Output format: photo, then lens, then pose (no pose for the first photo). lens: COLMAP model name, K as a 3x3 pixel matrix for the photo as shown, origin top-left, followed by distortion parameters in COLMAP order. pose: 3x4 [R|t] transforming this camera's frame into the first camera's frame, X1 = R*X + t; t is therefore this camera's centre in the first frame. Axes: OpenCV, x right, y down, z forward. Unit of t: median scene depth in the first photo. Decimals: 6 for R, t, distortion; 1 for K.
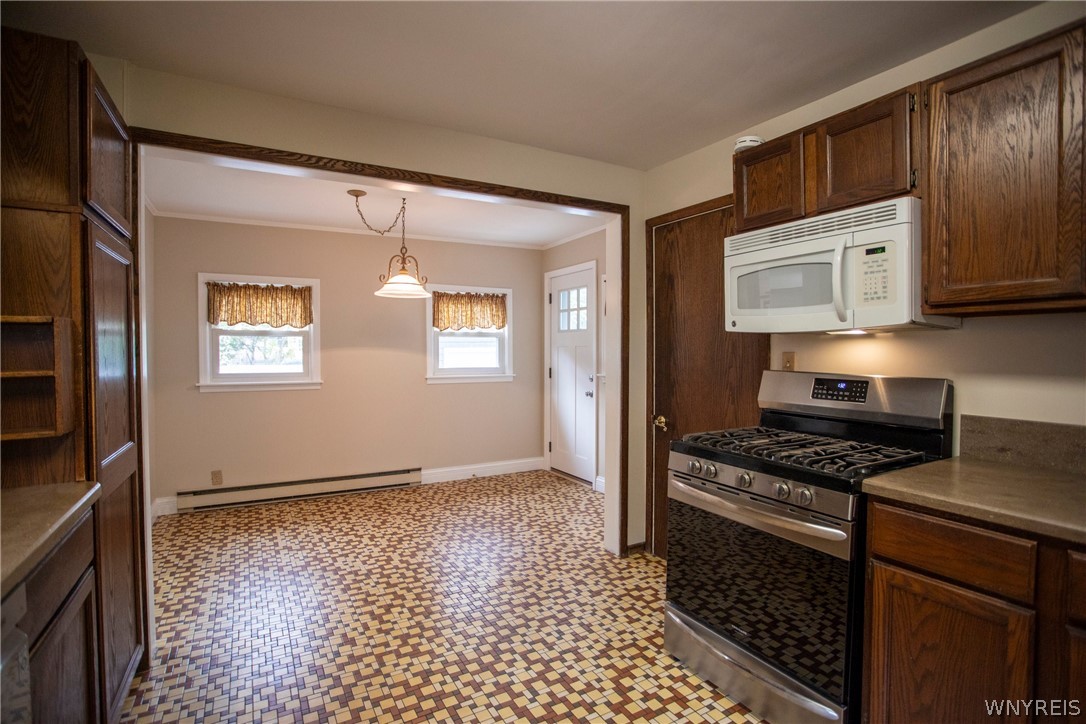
lens RADIAL K [[523.3, 0, 542.0], [0, 523.3, 358.0], [0, 0, 1]] dist [-0.050826, 0.018293]
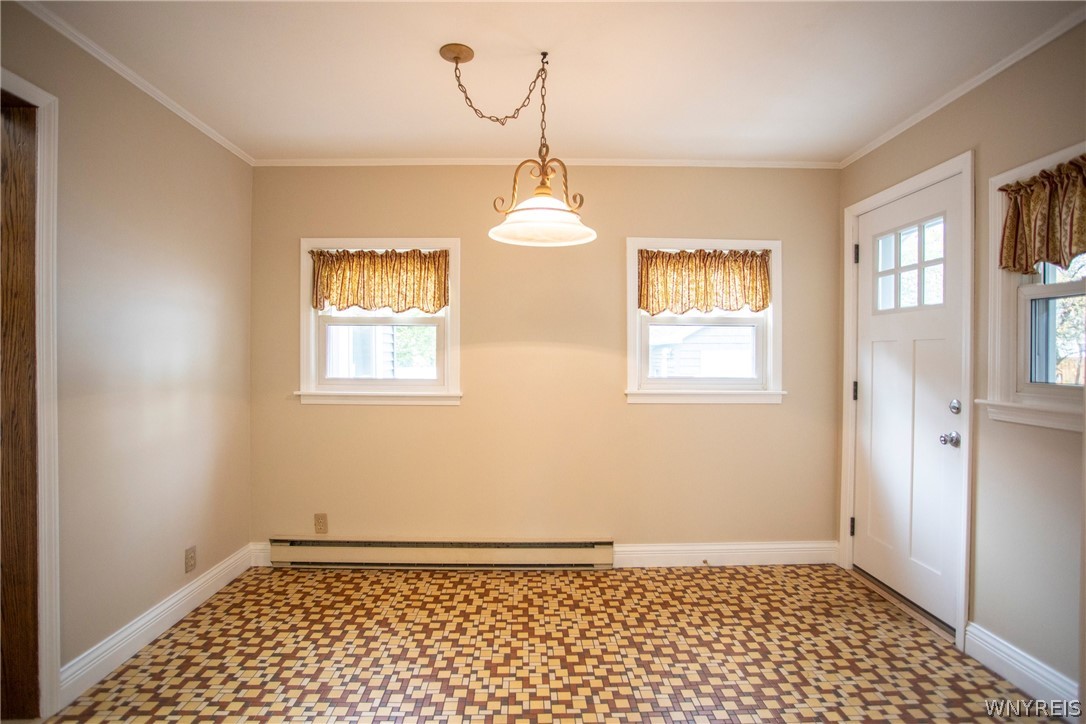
lens RADIAL K [[567.8, 0, 531.5], [0, 567.8, 360.7], [0, 0, 1]] dist [-0.047267, 0.008766]
pose [[0.878885, 0.009678, -0.476936, -0.004368], [-0.012043, 0.999926, -0.001903, 0.003804], [0.476882, 0.007416, 0.878936, 0.415667]]
